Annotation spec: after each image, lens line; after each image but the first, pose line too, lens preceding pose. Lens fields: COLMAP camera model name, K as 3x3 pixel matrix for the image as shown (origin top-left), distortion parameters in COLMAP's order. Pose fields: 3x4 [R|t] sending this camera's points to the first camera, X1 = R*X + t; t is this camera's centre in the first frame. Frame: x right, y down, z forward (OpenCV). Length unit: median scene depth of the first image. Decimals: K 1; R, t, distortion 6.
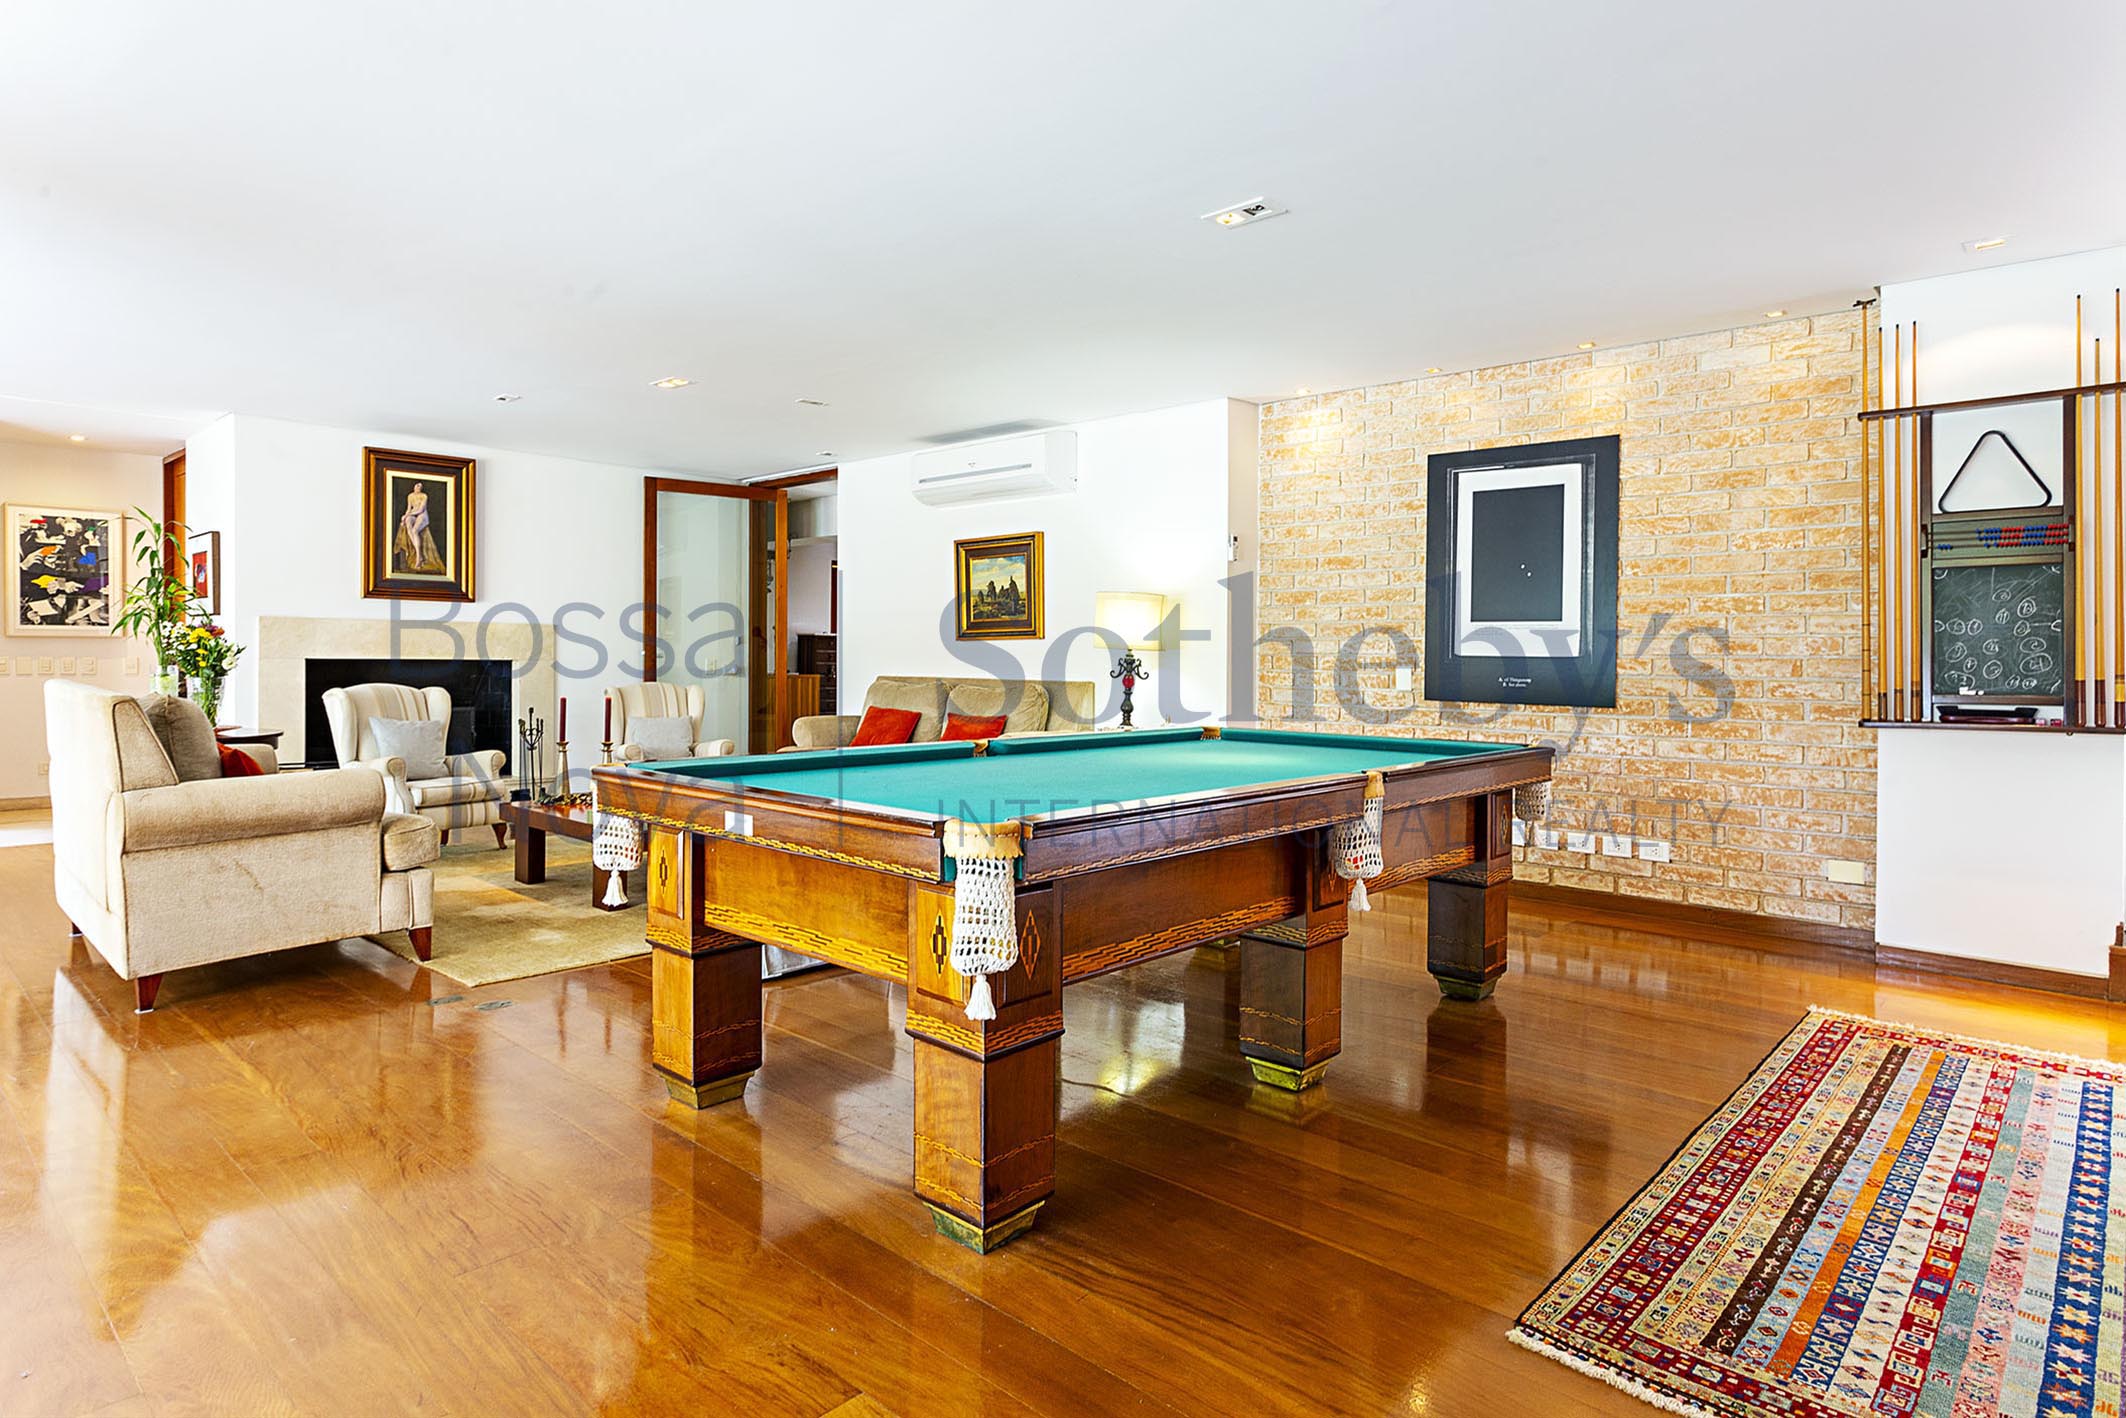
lens RADIAL K [[1202.0, 0, 1063.3], [0, 1202.0, 665.4], [0, 0, 1]] dist [-0.022440, -0.000341]
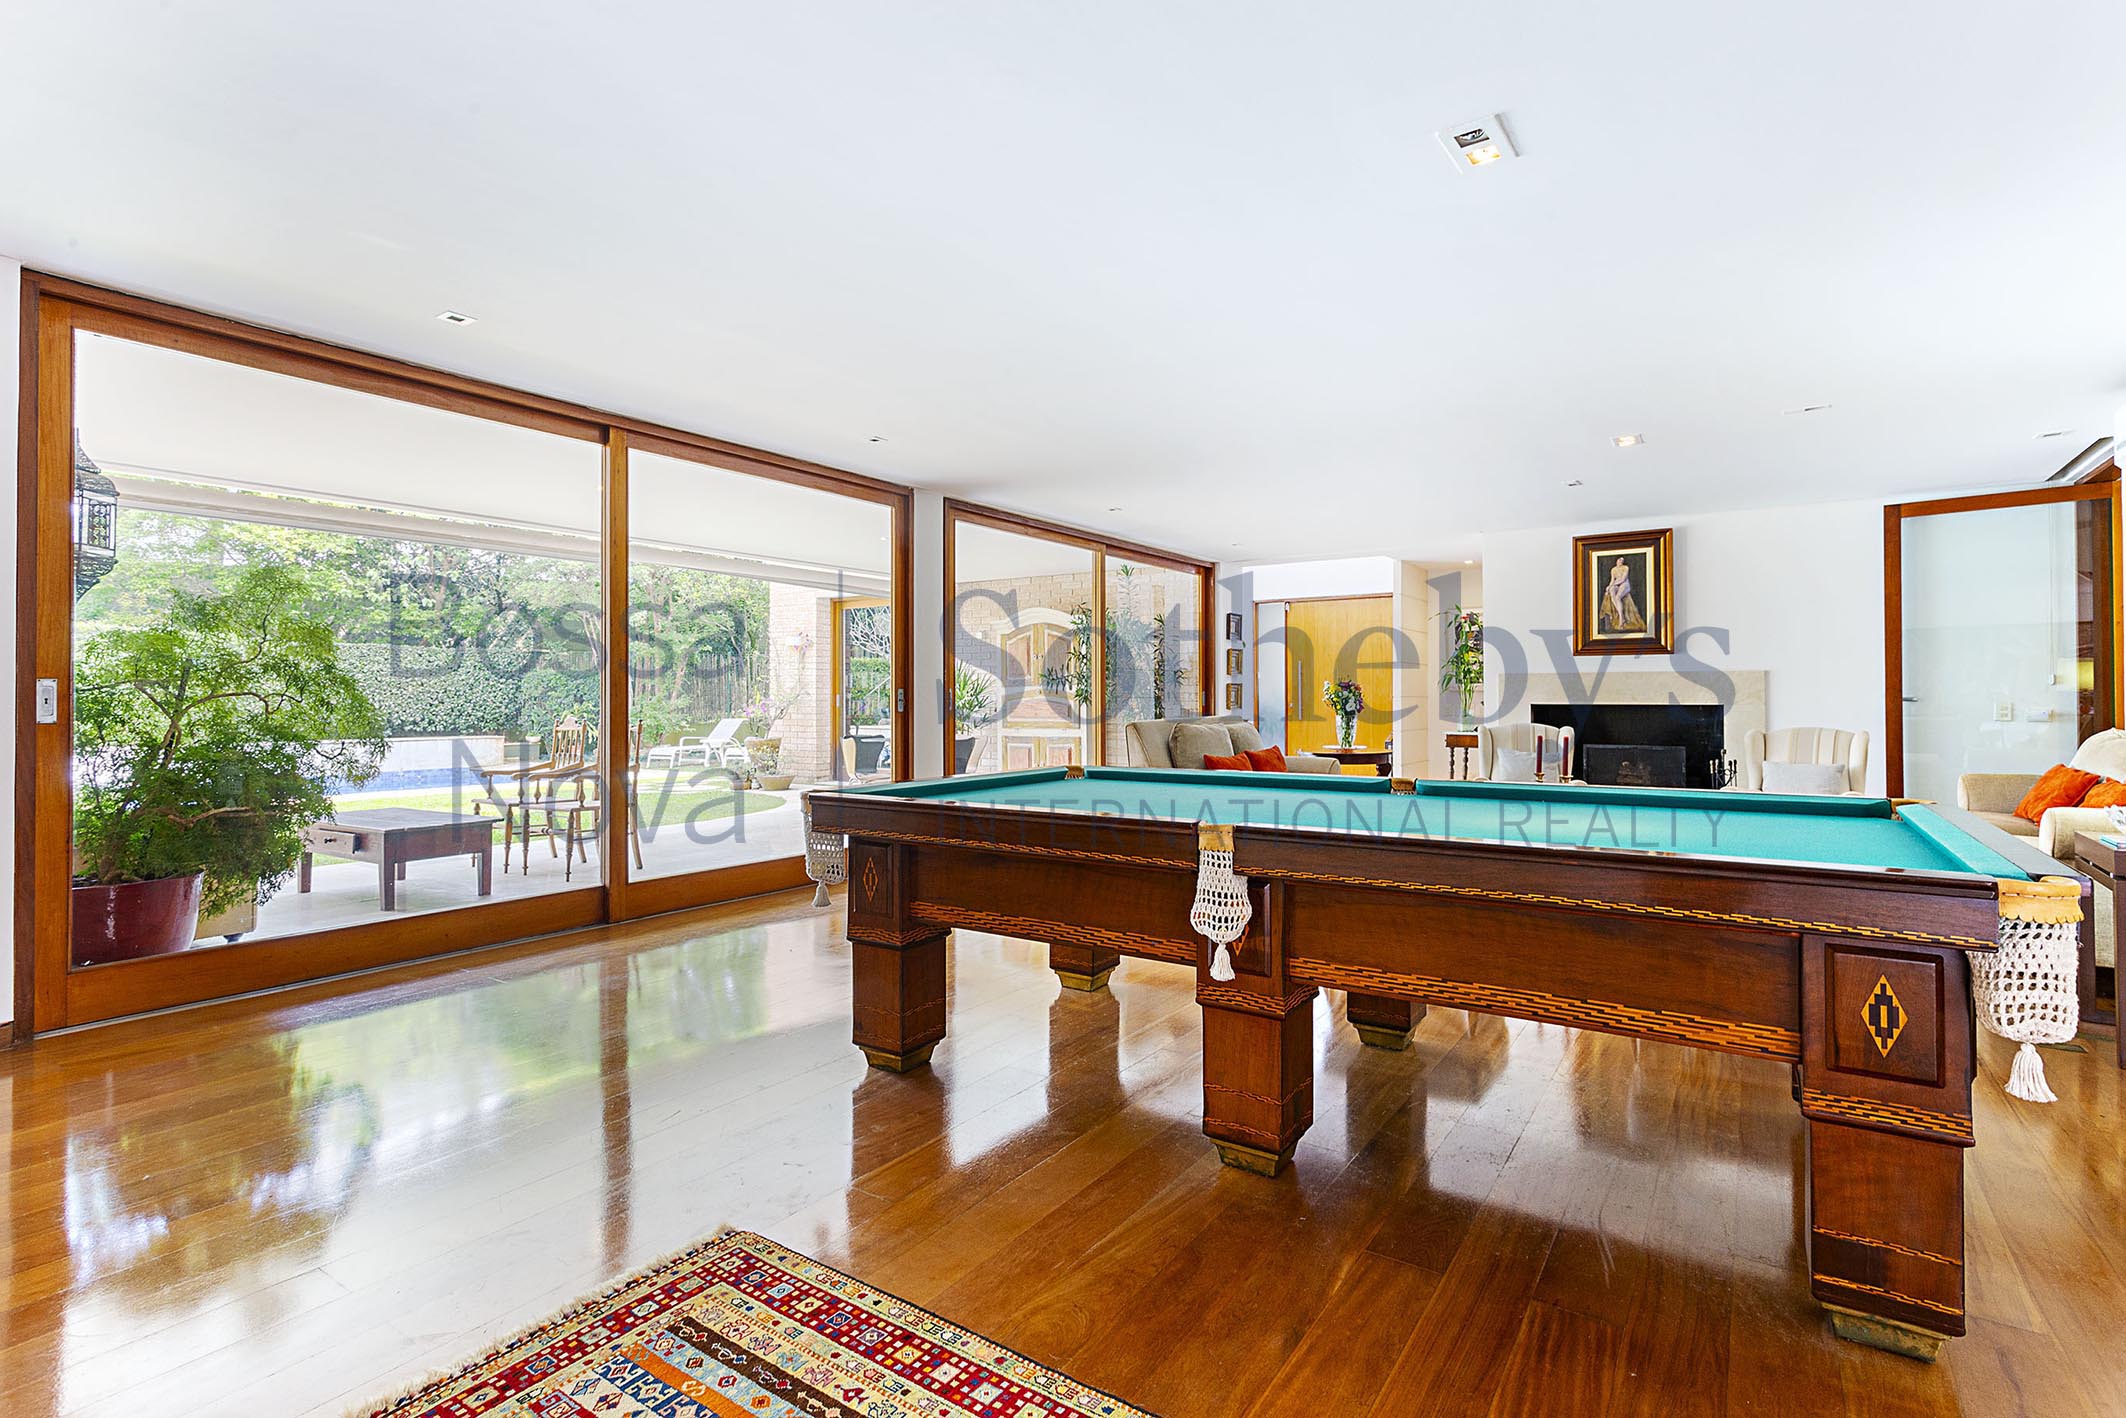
lens RADIAL K [[997.5, 0, 1063.0], [0, 997.5, 709.0], [0, 0, 1]] dist [-0.002296, -0.000229]
pose [[0.145690, -0.000571, -0.989330, 0.385428], [0.002225, 0.999997, -0.000249, -0.001170], [0.989328, -0.002165, 0.145691, 0.306530]]
